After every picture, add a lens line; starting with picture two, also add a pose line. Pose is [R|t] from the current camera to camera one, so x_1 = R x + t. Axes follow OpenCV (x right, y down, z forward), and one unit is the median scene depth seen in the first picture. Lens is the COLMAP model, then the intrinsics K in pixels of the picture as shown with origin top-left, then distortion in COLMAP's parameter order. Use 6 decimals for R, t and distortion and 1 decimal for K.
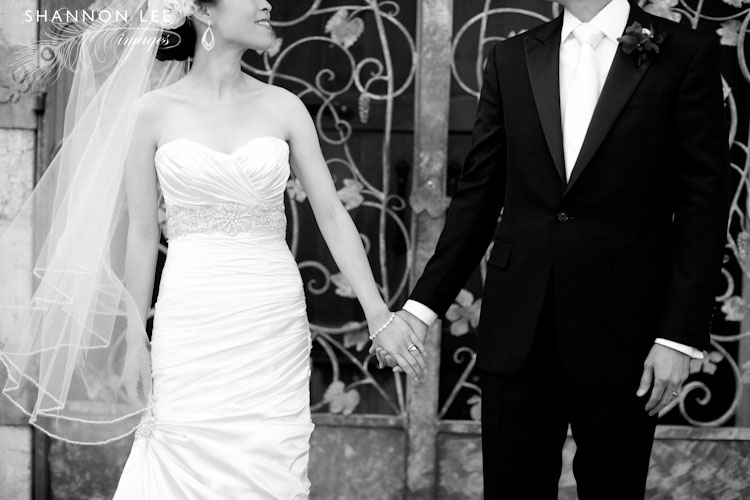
lens RADIAL K [[1066.0, 0, 375.0], [0, 1066.0, 250.0], [0, 0, 1]] dist [-0.134320, 0.189578]
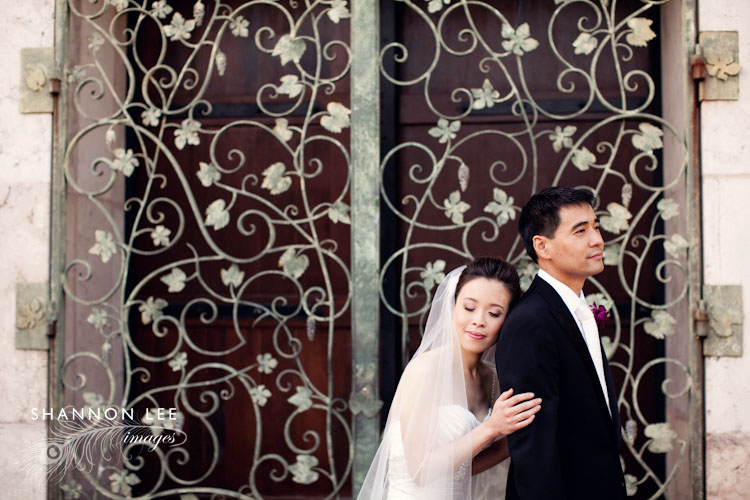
lens RADIAL K [[1066.0, 0, 375.0], [0, 1066.0, 250.0], [0, 0, 1]] dist [-0.134320, 0.189578]
pose [[0.998249, -0.035251, -0.047495, 0.124751], [0.029871, 0.993528, -0.109590, -0.086416], [0.051051, 0.107980, 0.992841, -0.222522]]
